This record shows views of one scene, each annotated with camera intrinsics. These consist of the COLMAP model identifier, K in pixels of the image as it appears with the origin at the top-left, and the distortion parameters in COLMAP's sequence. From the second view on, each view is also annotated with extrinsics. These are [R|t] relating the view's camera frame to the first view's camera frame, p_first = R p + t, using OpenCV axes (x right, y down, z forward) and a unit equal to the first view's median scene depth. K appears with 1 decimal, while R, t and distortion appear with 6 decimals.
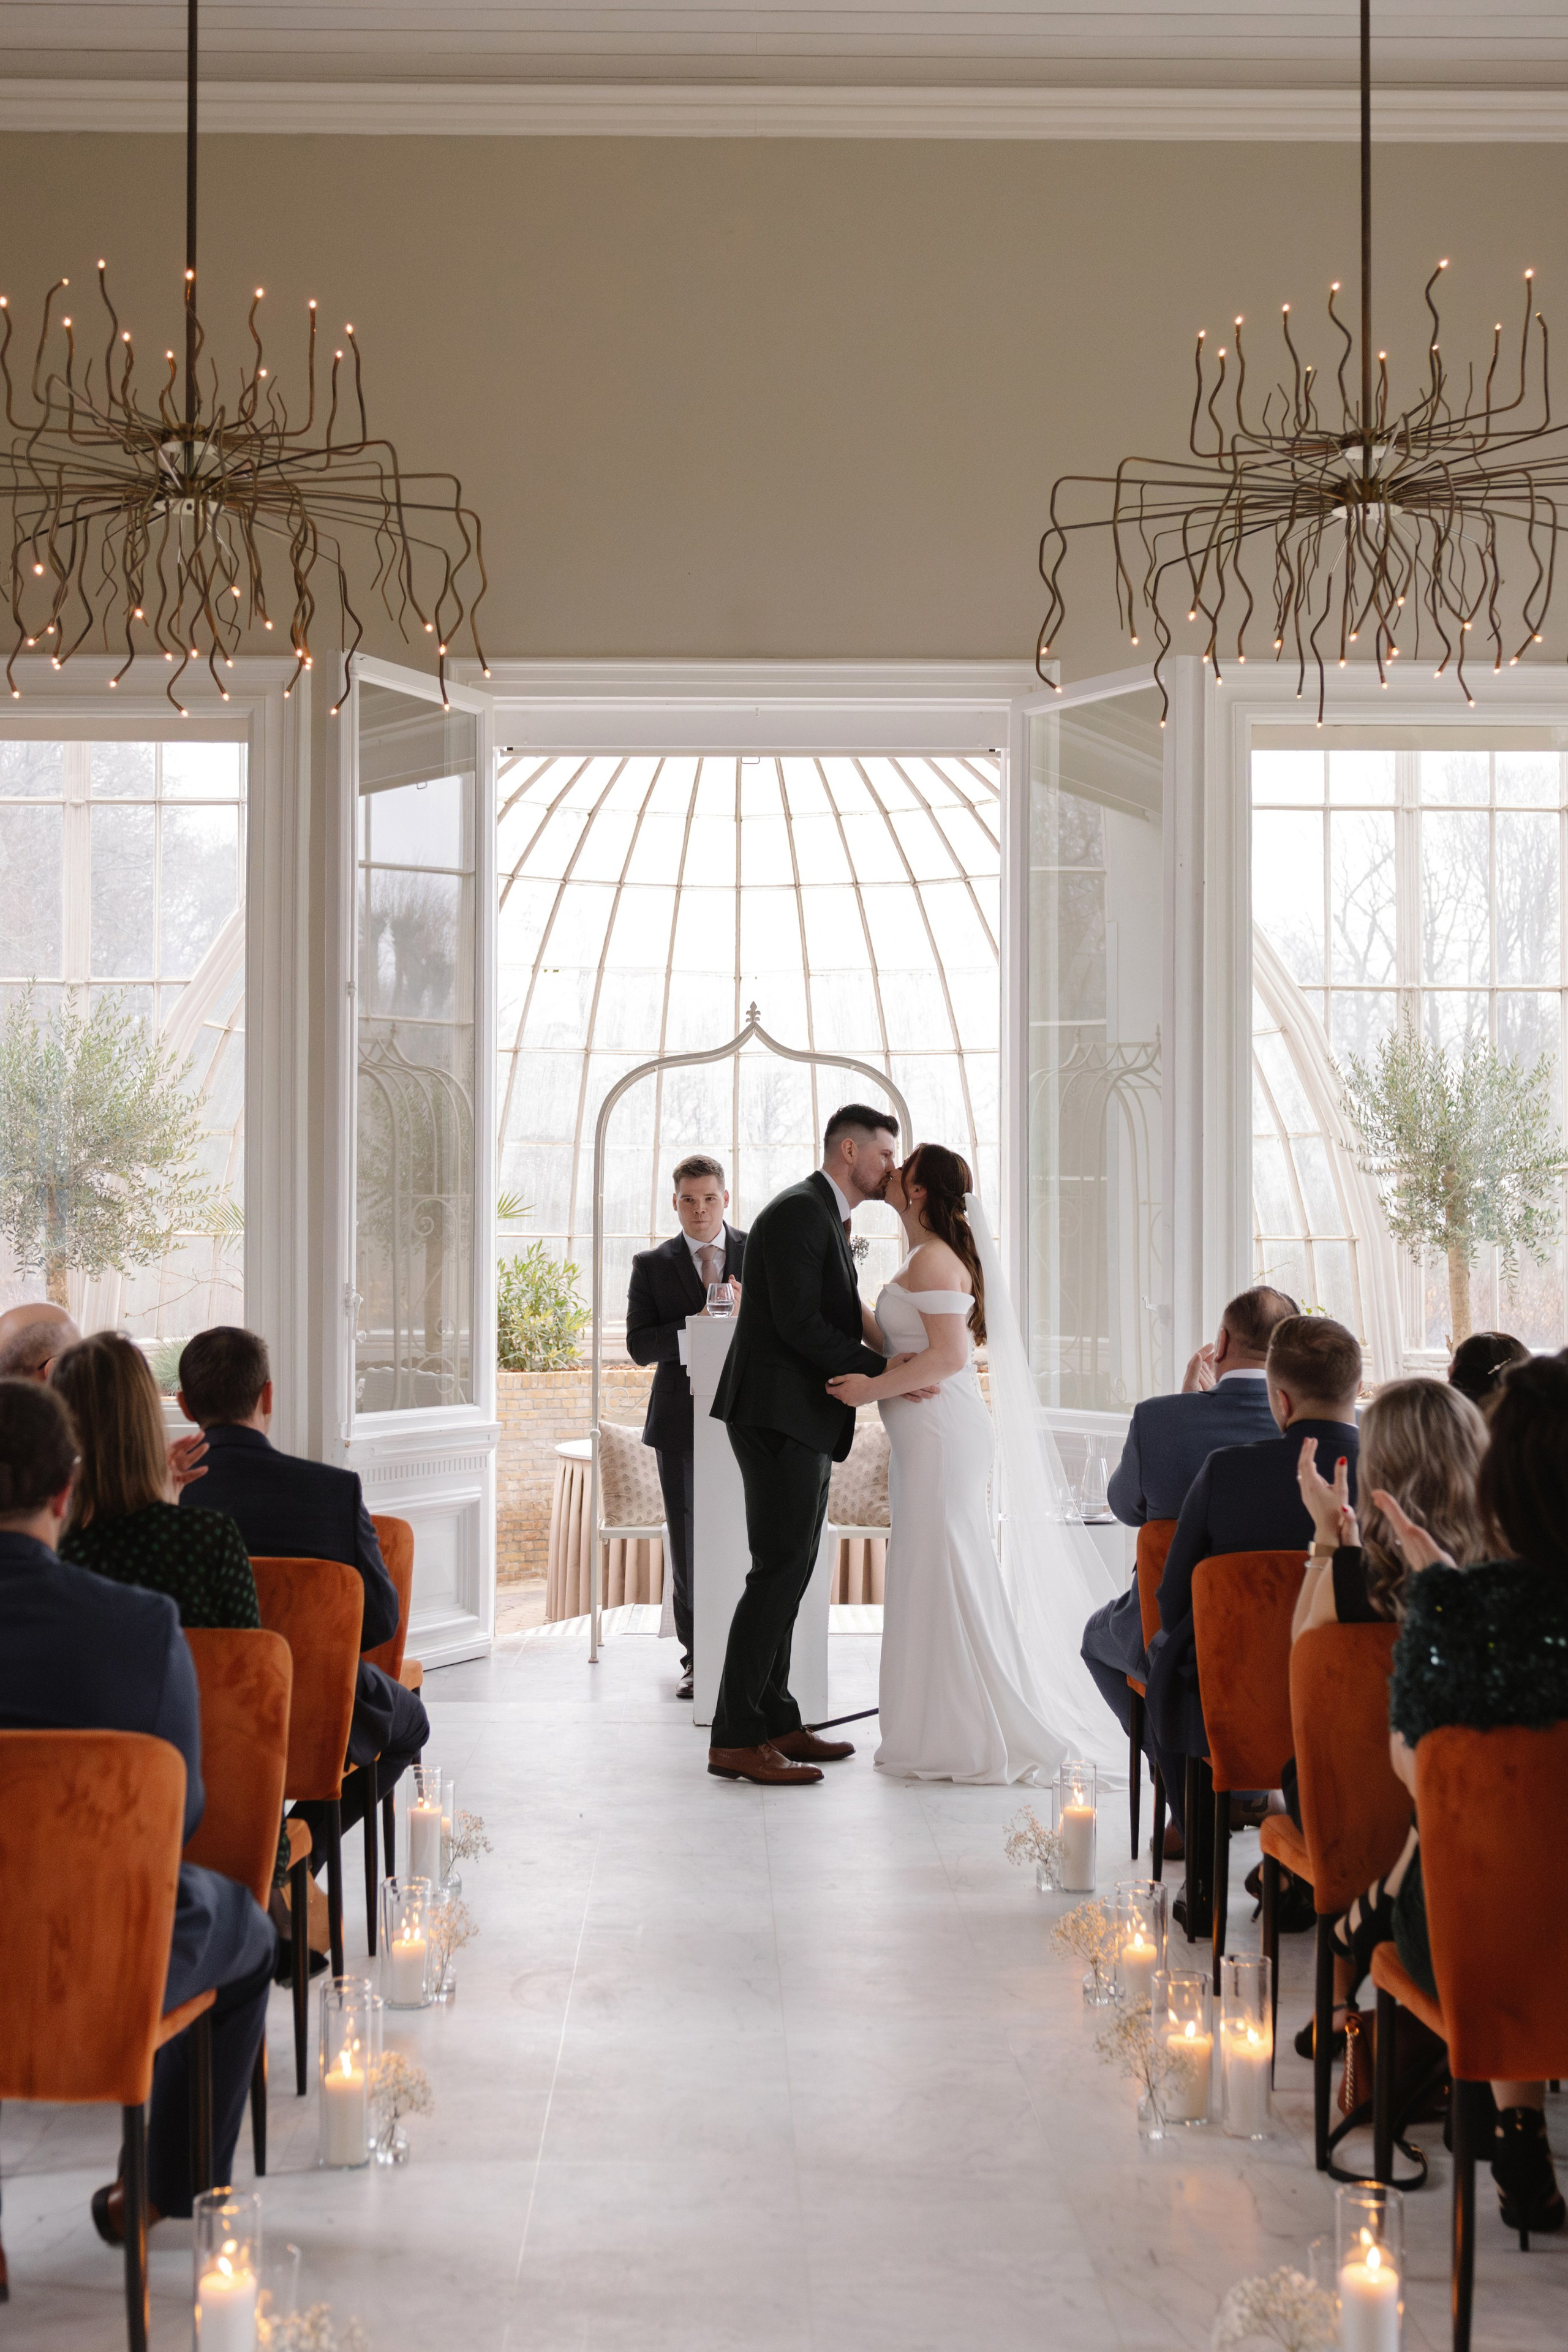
lens RADIAL K [[2908.0, 0, 783.1], [0, 2908.0, 1002.7], [0, 0, 1]] dist [-0.013808, 0.028333]
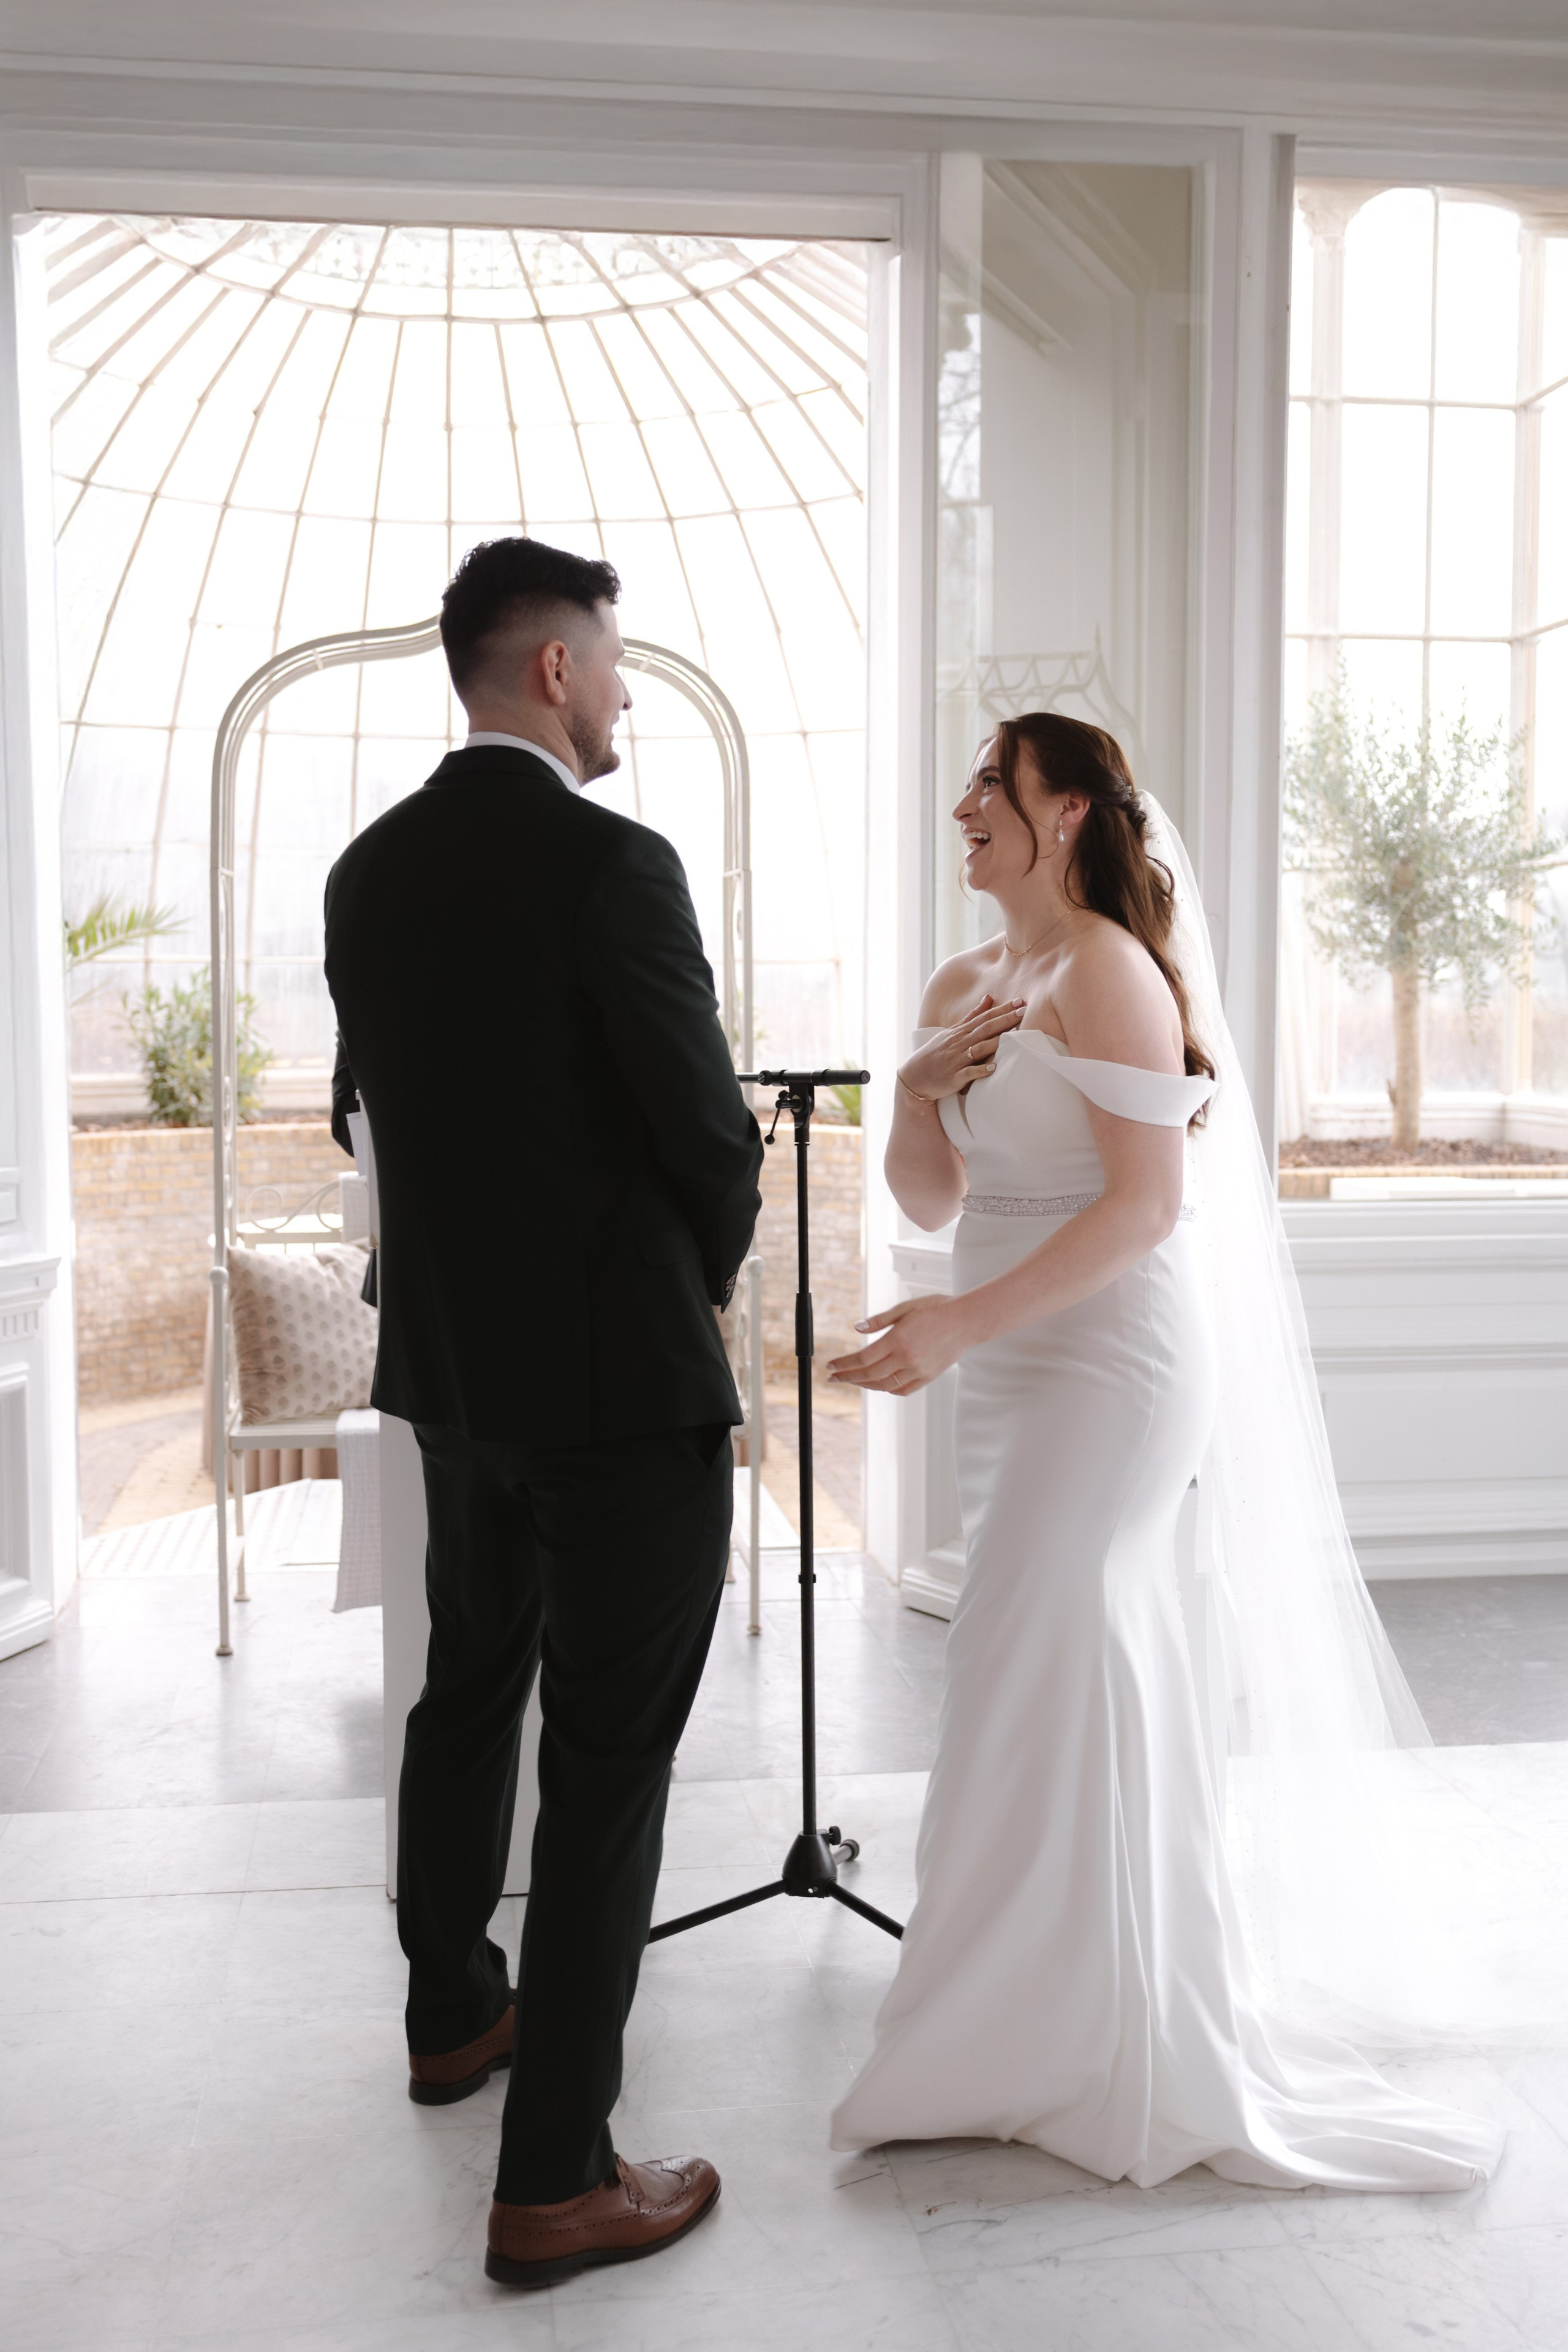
lens RADIAL K [[2336.5, 0, 790.3], [0, 2336.5, 1107.1], [0, 0, 1]] dist [-0.057910, 0.001642]
pose [[0.991558, -0.010259, 0.129256, -0.009879], [-0.007470, 0.990689, 0.135942, 0.047165], [-0.129447, -0.135760, 0.982249, 0.501594]]
